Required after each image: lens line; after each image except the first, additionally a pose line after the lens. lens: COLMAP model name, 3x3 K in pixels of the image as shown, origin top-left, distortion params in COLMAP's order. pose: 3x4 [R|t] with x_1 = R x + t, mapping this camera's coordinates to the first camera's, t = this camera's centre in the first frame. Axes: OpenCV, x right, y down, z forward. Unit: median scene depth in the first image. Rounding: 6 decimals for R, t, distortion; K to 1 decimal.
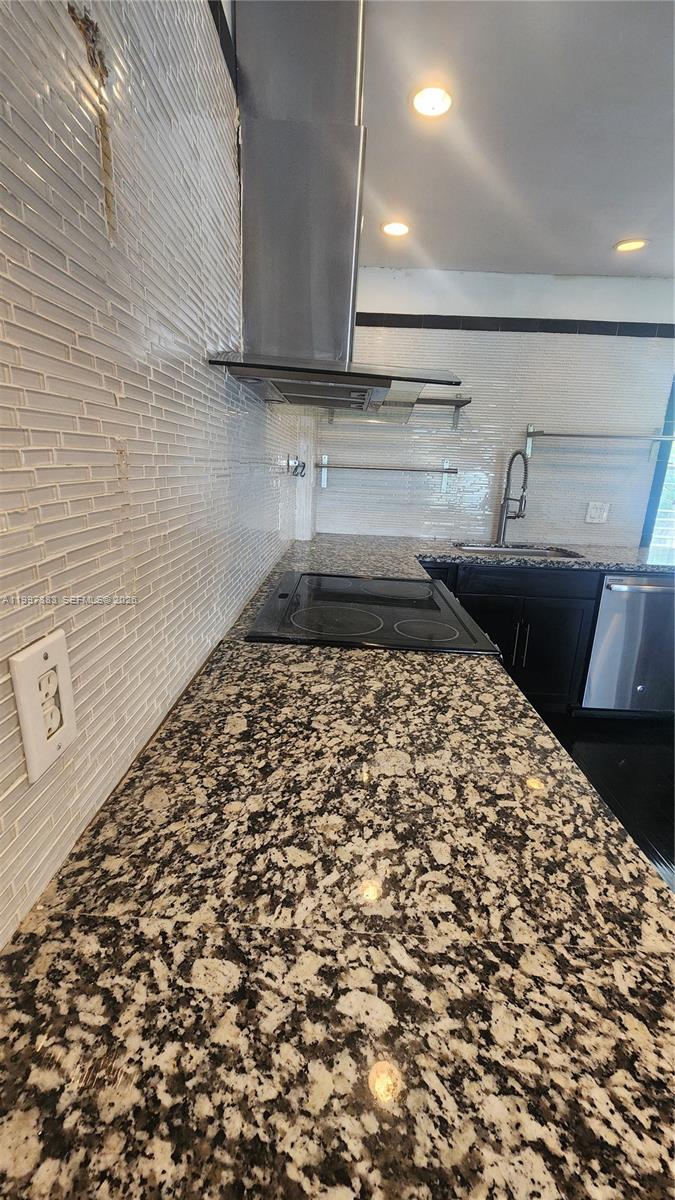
lens RADIAL K [[488.9, 0, 334.9], [0, 488.9, 599.0], [0, 0, 1]] dist [-0.000624, -0.000417]
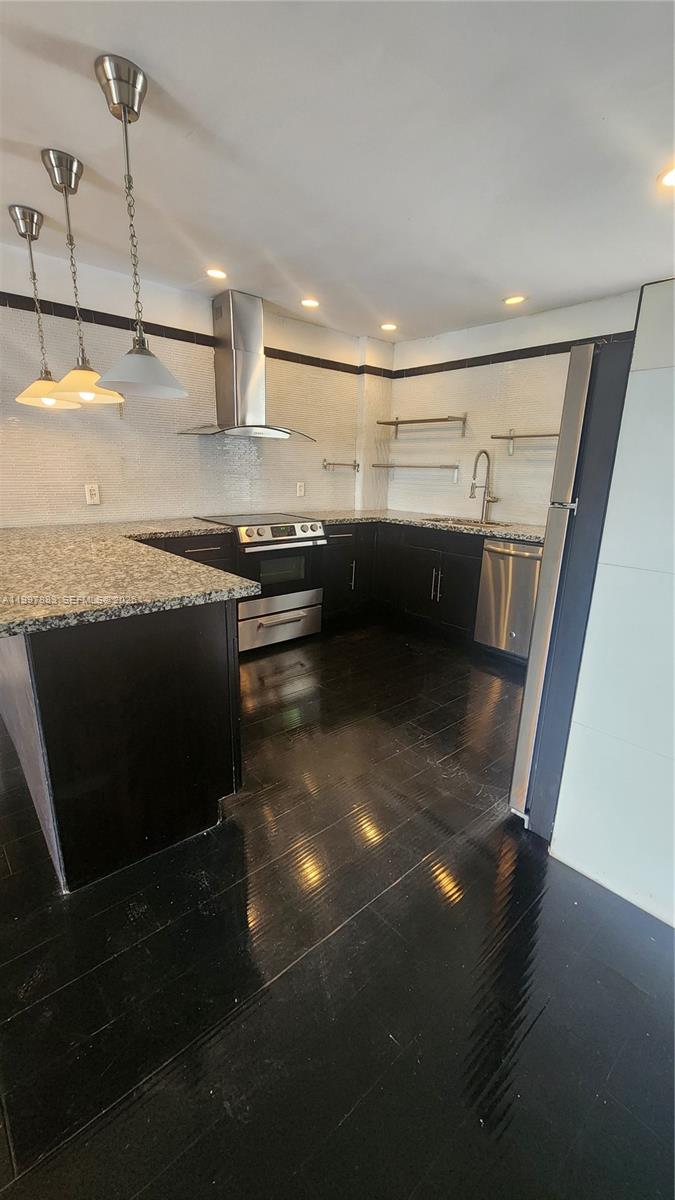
lens RADIAL K [[488.9, 0, 333.9], [0, 488.9, 605.4], [0, 0, 1]] dist [-0.000624, -0.000417]
pose [[0.680442, 0.176808, -0.711152, 4.324090], [-0.188979, 0.979969, 0.062824, 0.426082], [0.708015, 0.091645, 0.700226, -0.794538]]
